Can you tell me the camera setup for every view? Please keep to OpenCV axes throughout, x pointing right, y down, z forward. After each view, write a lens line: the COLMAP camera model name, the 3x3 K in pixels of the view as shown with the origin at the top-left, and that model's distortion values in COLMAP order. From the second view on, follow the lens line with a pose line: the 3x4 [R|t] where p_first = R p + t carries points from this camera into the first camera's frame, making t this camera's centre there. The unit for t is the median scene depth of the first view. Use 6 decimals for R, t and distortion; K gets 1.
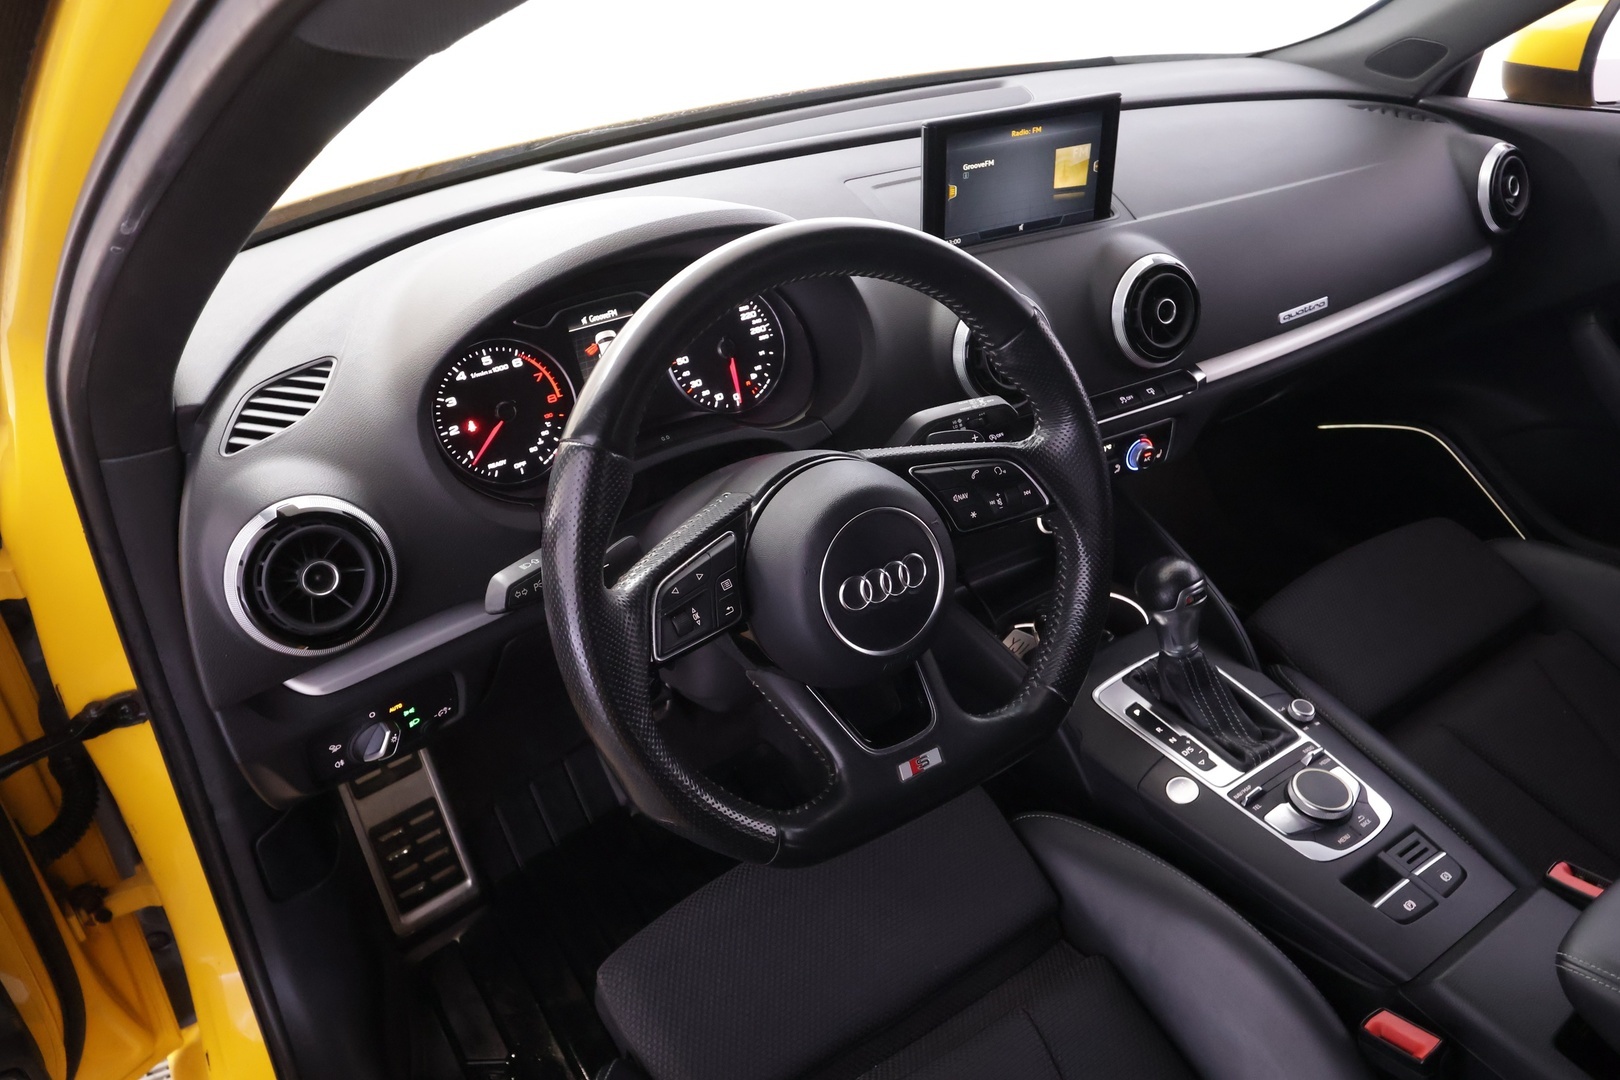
lens RADIAL K [[1140.2, 0, 810.0], [0, 1140.2, 540.0], [0, 0, 1]] dist [-0.003702, -0.000127]
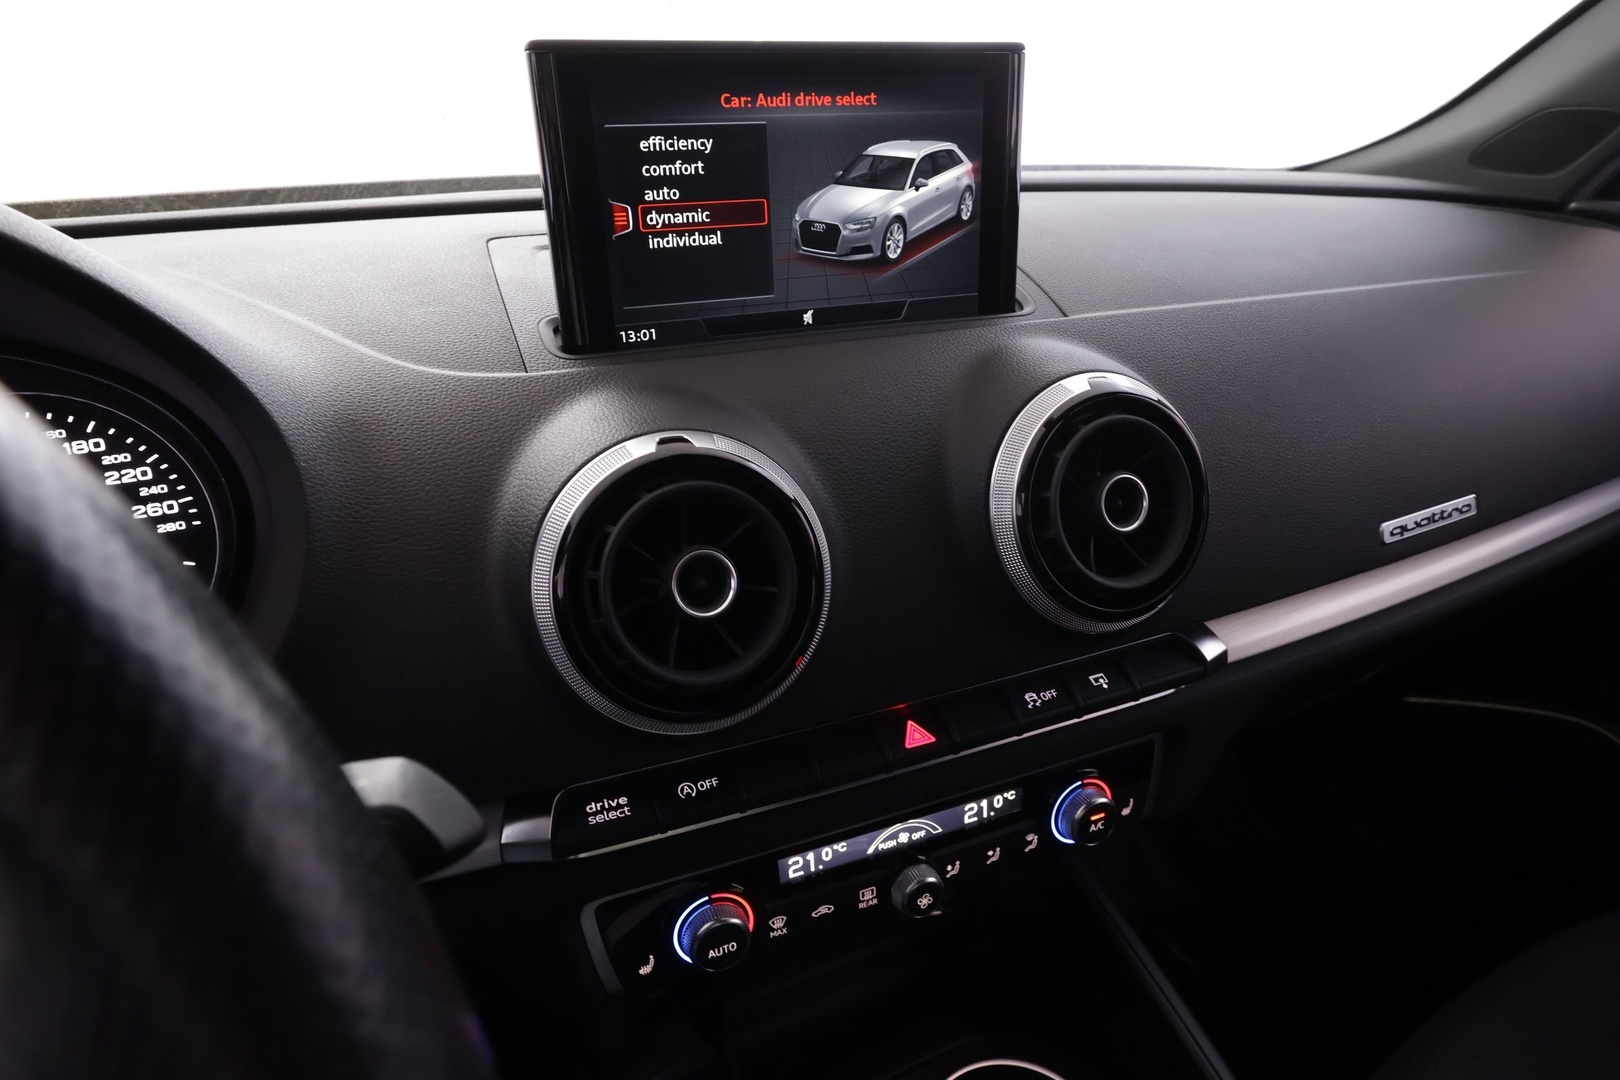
lens RADIAL K [[979.4, 0, 810.0], [0, 979.4, 540.0], [0, 0, 1]] dist [0.001461, -0.001363]
pose [[0.996168, 0.037830, -0.078857, 0.230655], [-0.051393, 0.982725, -0.177791, -0.119122], [0.070769, 0.181162, 0.980904, 0.651987]]
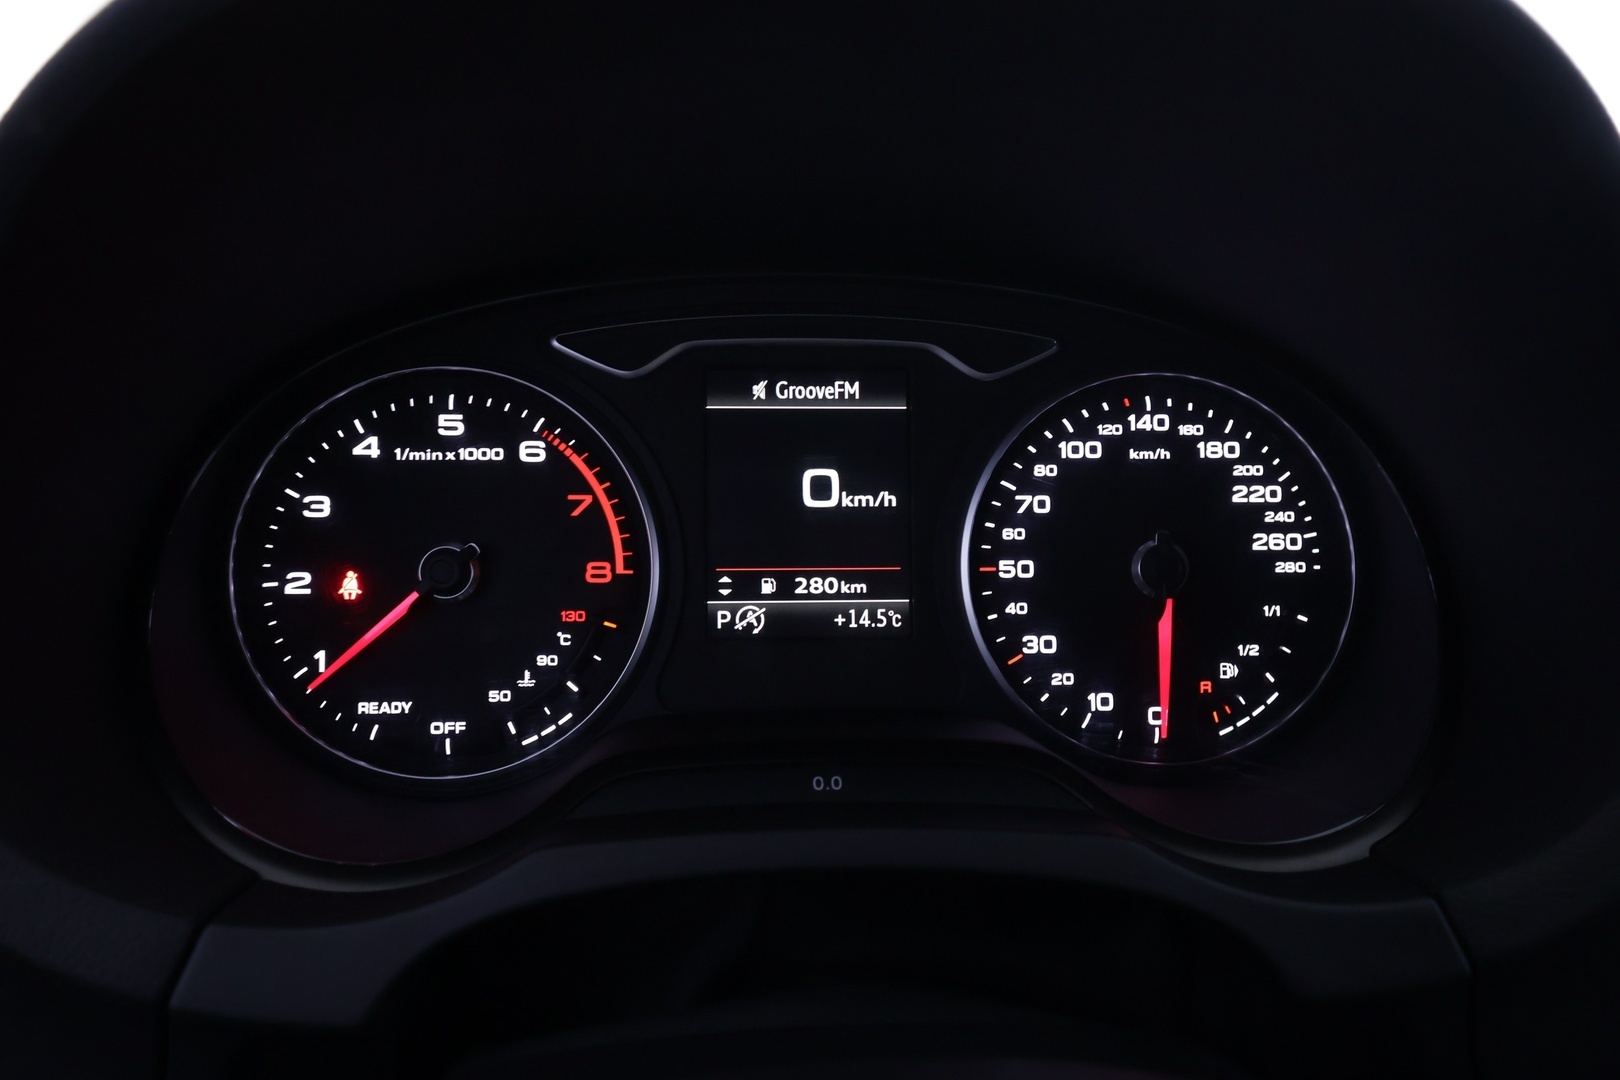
lens RADIAL K [[1140.2, 0, 810.0], [0, 1140.2, 540.0], [0, 0, 1]] dist [-0.003702, -0.000127]
pose [[0.859323, 0.210760, -0.465987, -0.007619], [-0.311750, 0.938157, -0.150579, -0.091304], [0.405433, 0.274667, 0.871884, 0.649669]]
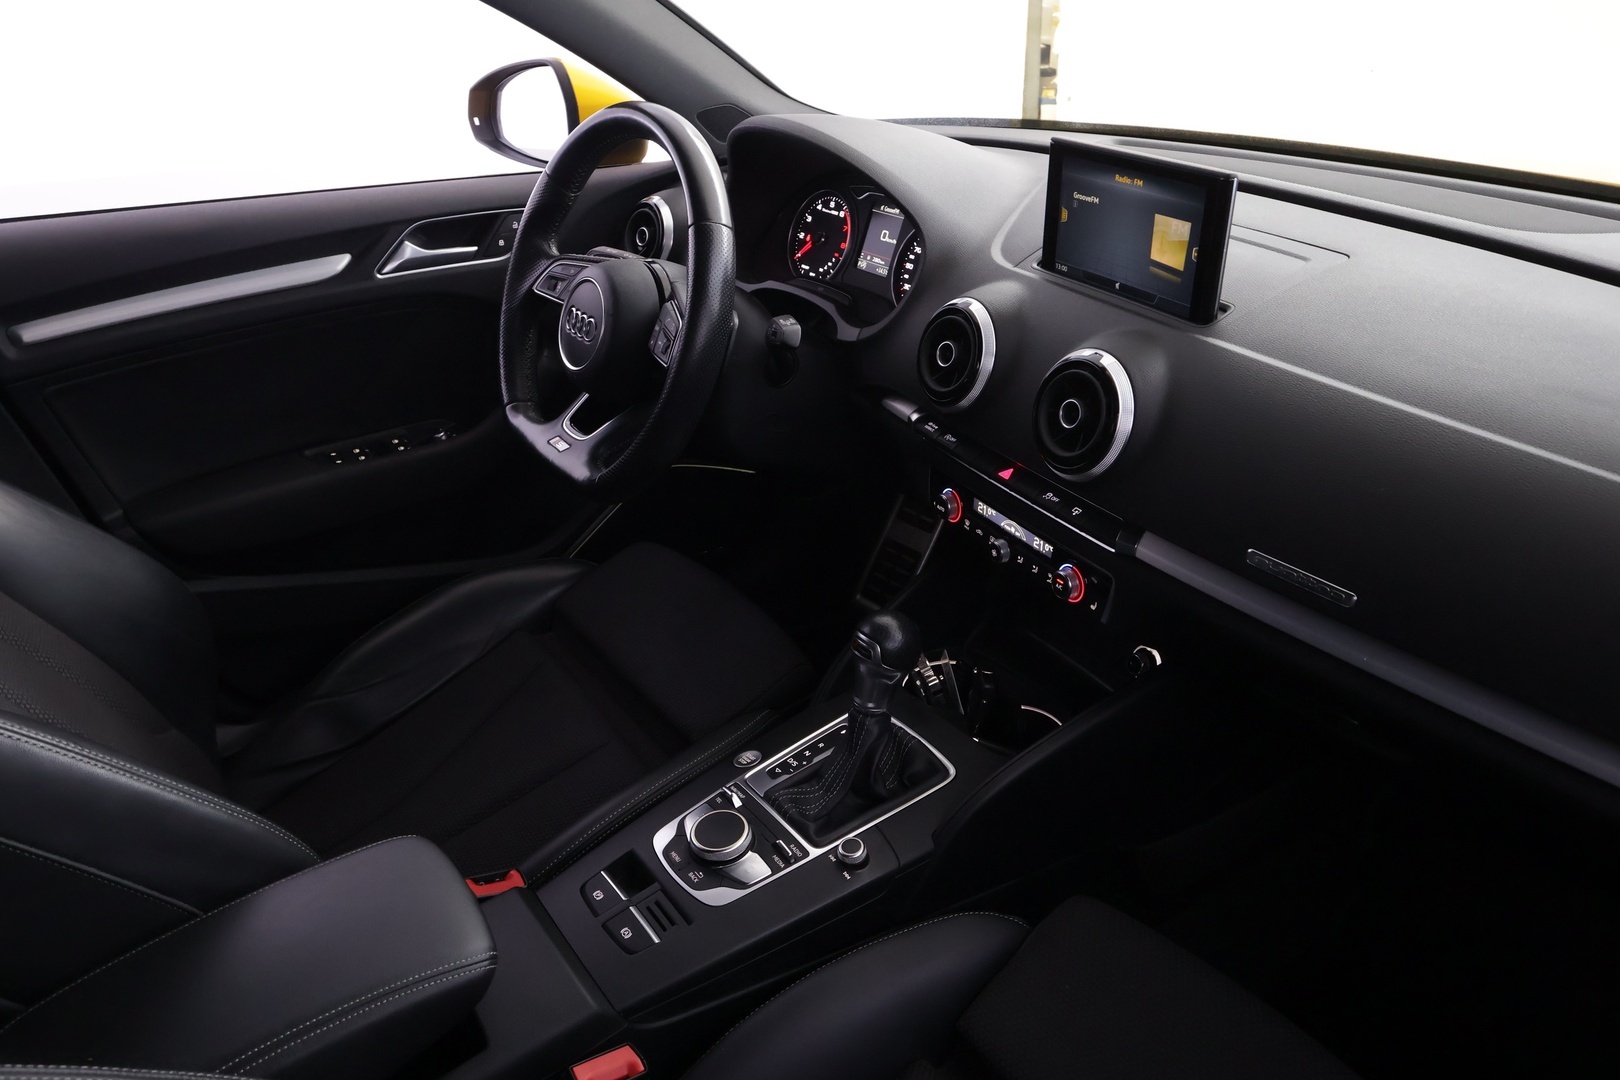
lens RADIAL K [[1140.2, 0, 810.0], [0, 1140.2, 540.0], [0, 0, 1]] dist [-0.003702, -0.000127]
pose [[0.022831, 0.506745, -0.861794, 1.106972], [-0.508439, 0.748100, 0.426422, -0.401517], [0.860795, 0.428434, 0.274729, 0.655417]]
